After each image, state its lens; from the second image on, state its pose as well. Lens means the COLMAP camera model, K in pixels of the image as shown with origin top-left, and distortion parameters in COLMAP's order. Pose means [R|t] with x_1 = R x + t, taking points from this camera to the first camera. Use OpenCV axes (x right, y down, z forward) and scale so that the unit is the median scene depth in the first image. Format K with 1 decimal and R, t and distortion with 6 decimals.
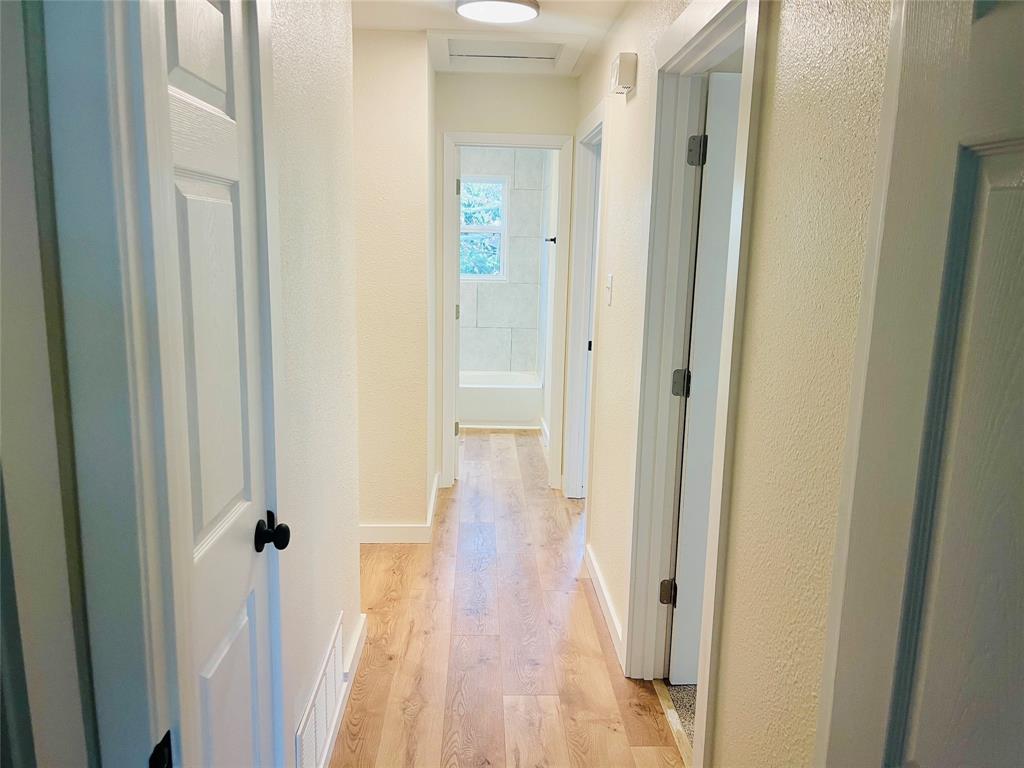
lens RADIAL K [[779.5, 0, 511.1], [0, 779.5, 385.2], [0, 0, 1]] dist [0.014729, 0.002493]
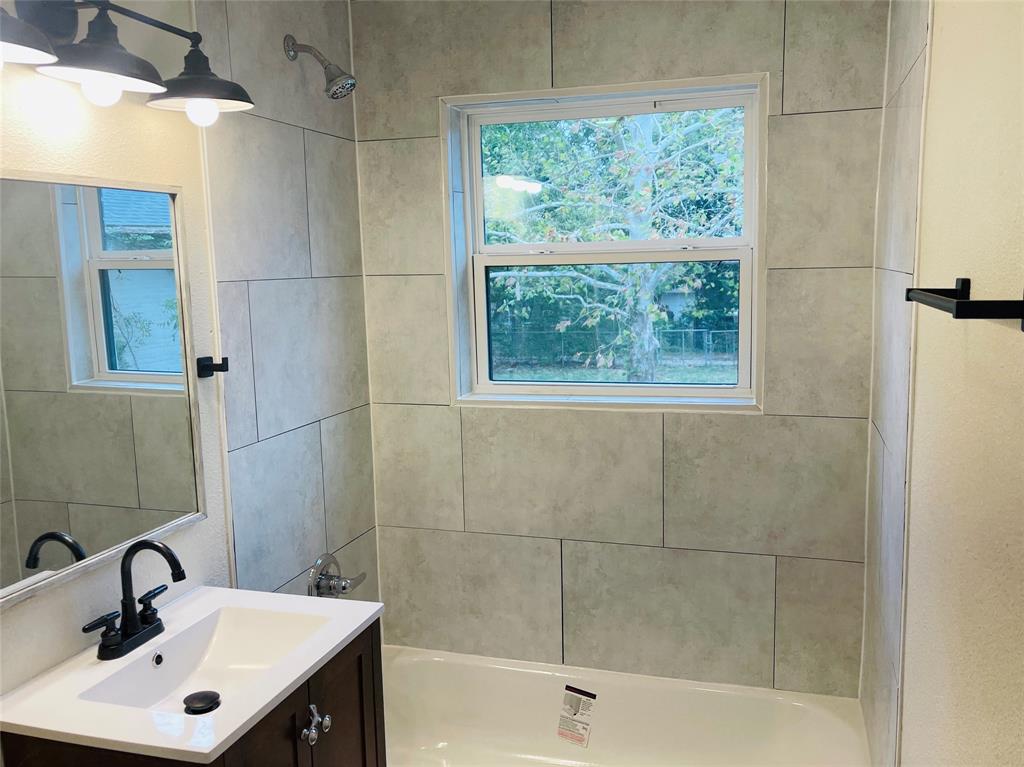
lens RADIAL K [[779.5, 0, 511.6], [0, 779.5, 381.7], [0, 0, 1]] dist [0.014729, 0.002493]
pose [[0.948721, -0.004595, -0.316082, -0.000360], [-0.013806, 0.998338, -0.055953, -0.124358], [0.315814, 0.057448, 0.947080, 0.664463]]
